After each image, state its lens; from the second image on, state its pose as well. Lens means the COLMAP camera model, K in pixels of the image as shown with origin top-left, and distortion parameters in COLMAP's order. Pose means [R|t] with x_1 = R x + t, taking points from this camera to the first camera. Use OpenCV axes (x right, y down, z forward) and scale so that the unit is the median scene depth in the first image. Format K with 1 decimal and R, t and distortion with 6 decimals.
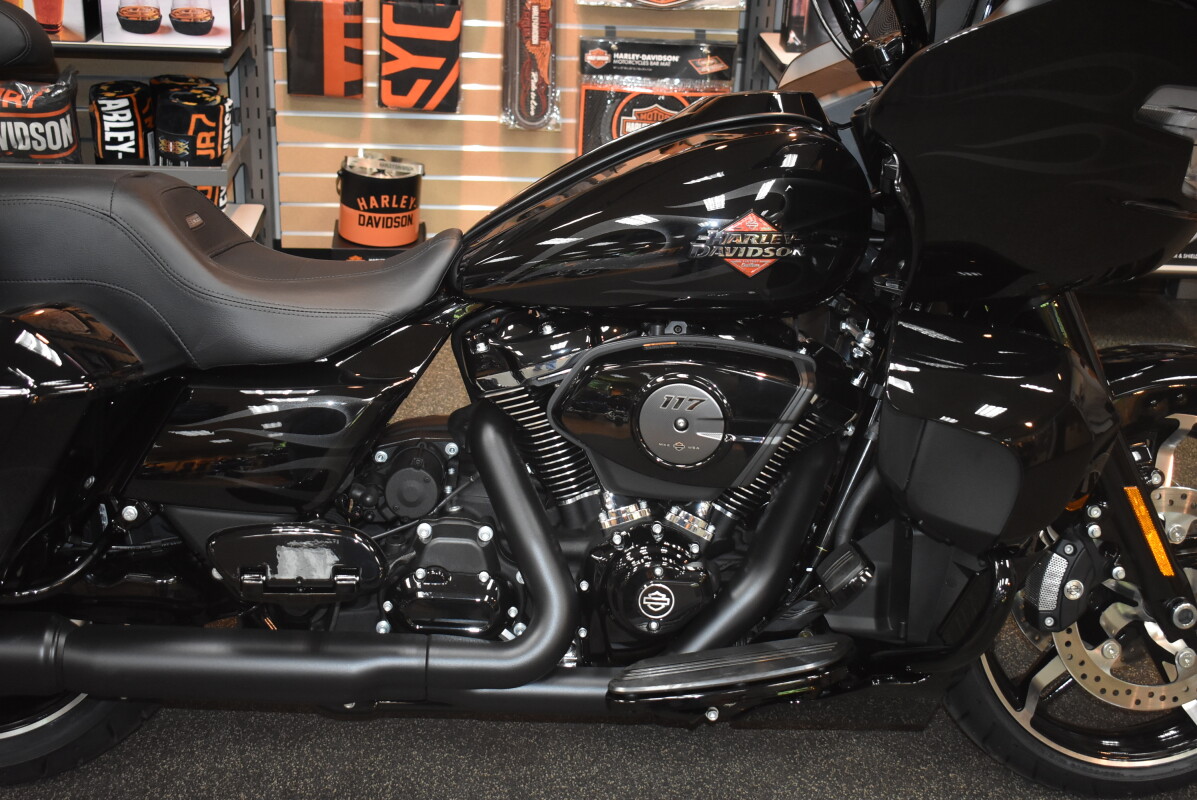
lens RADIAL K [[1502.9, 0, 606.8], [0, 1502.9, 397.0], [0, 0, 1]] dist [-0.051486, 0.000000]
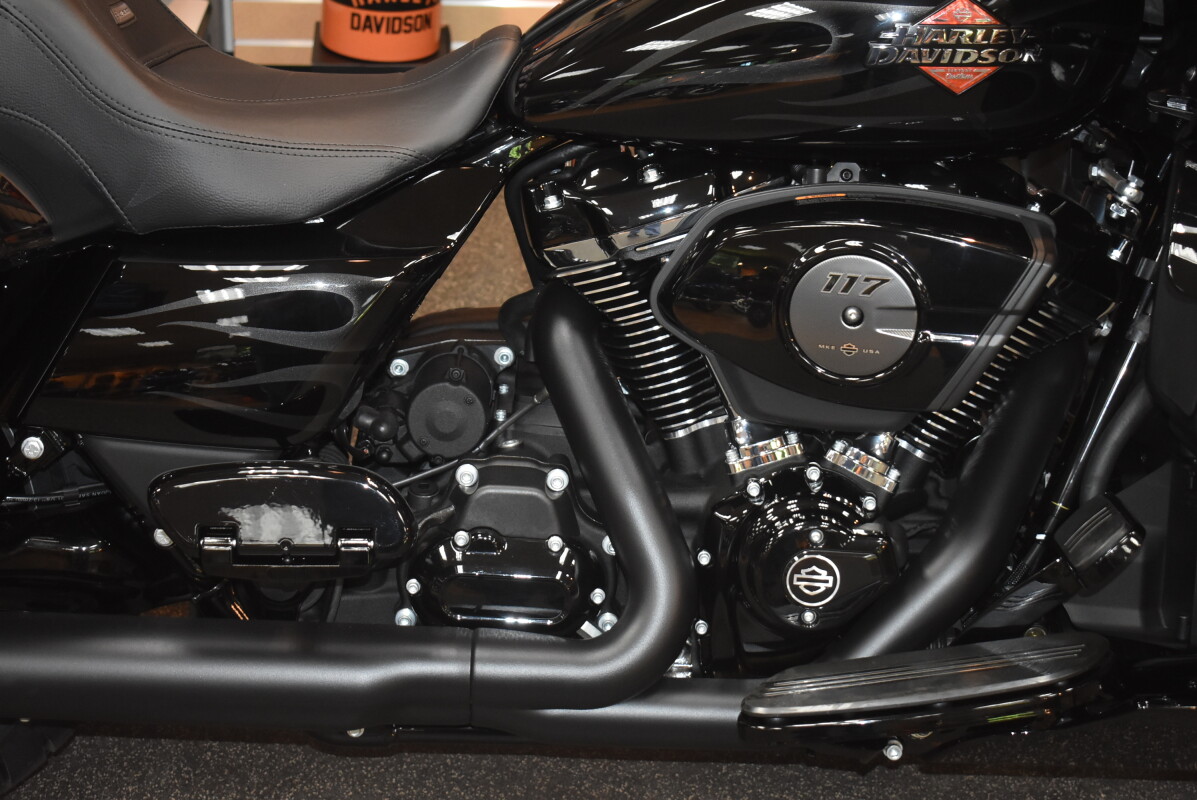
lens RADIAL K [[2243.5, 0, 607.3], [0, 2243.5, 399.4], [0, 0, 1]] dist [0.011429, 0.000000]
pose [[0.999113, 0.003026, -0.041996, -0.015363], [-0.001144, 0.998997, 0.044759, 0.009244], [0.042089, -0.044671, 0.998115, -0.001503]]
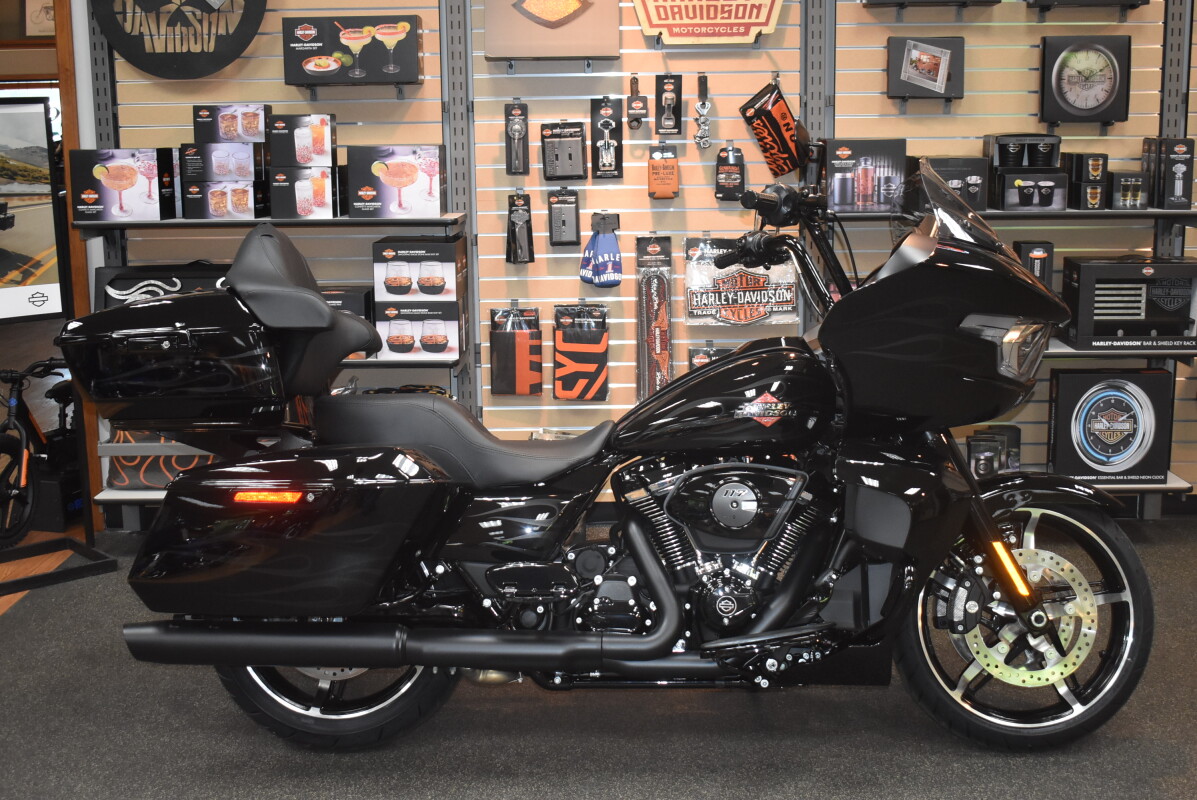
lens RADIAL K [[1553.6, 0, 610.1], [0, 1553.6, 405.7], [0, 0, 1]] dist [-0.047191, 0.000000]
pose [[0.995251, -0.045253, -0.086181, 0.059338], [0.022689, 0.968826, -0.246700, 0.327221], [0.094658, 0.243573, 0.965252, -0.802884]]
